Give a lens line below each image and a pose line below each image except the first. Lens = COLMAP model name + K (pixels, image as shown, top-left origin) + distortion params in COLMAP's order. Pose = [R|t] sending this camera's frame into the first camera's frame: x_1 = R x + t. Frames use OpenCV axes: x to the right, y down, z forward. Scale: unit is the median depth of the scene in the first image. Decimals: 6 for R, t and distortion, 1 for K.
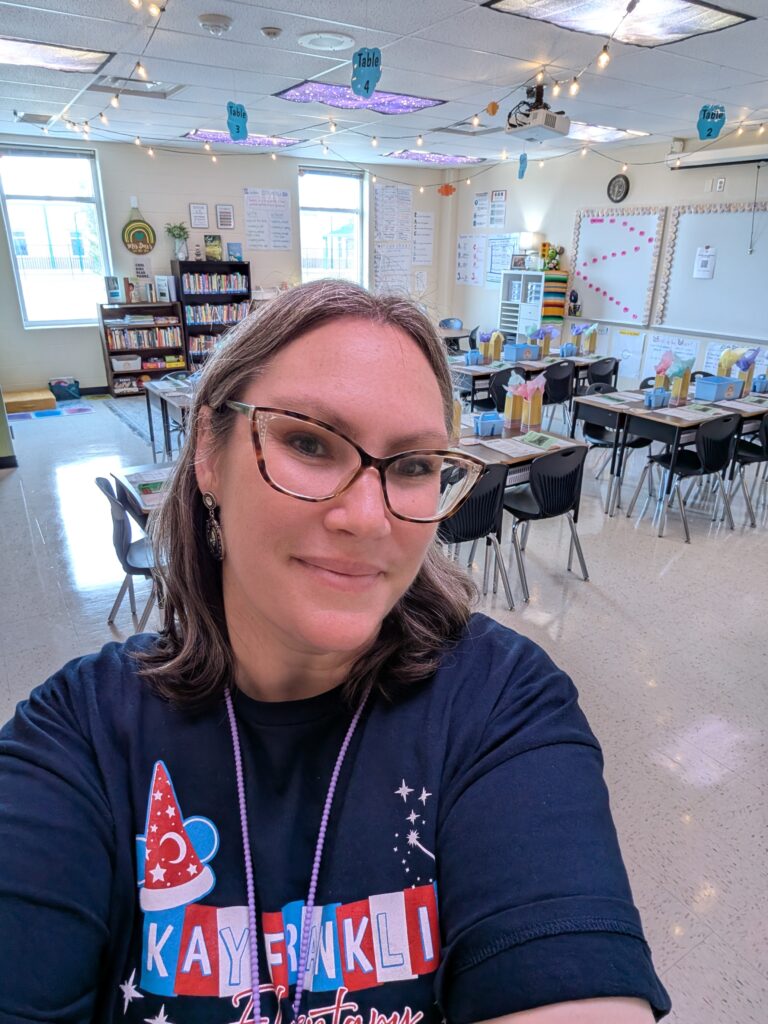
lens RADIAL K [[644.2, 0, 384.0], [0, 644.2, 512.0], [0, 0, 1]] dist [0.000121, -0.000343]
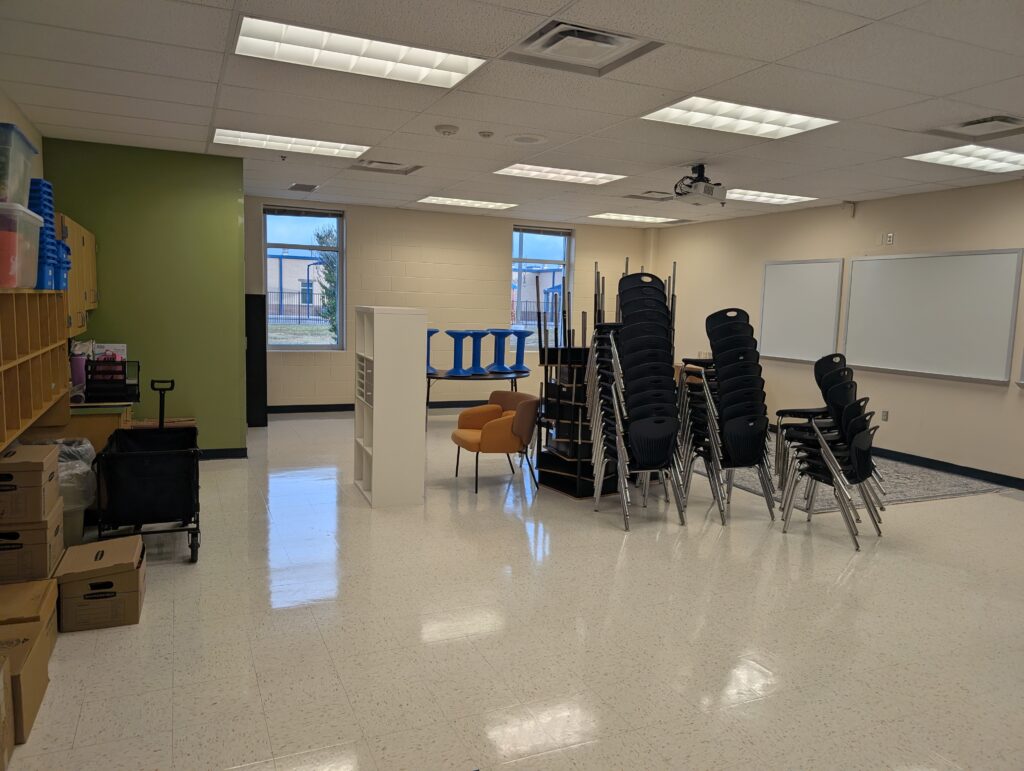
lens RADIAL K [[744.4, 0, 512.0], [0, 744.4, 385.5], [0, 0, 1]] dist [0.081269, 0.001463]
pose [[0.990037, 0.036138, -0.136088, 0.070715], [-0.073059, 0.958062, -0.277091, 0.127279], [0.120368, 0.284273, 0.951157, -0.222359]]
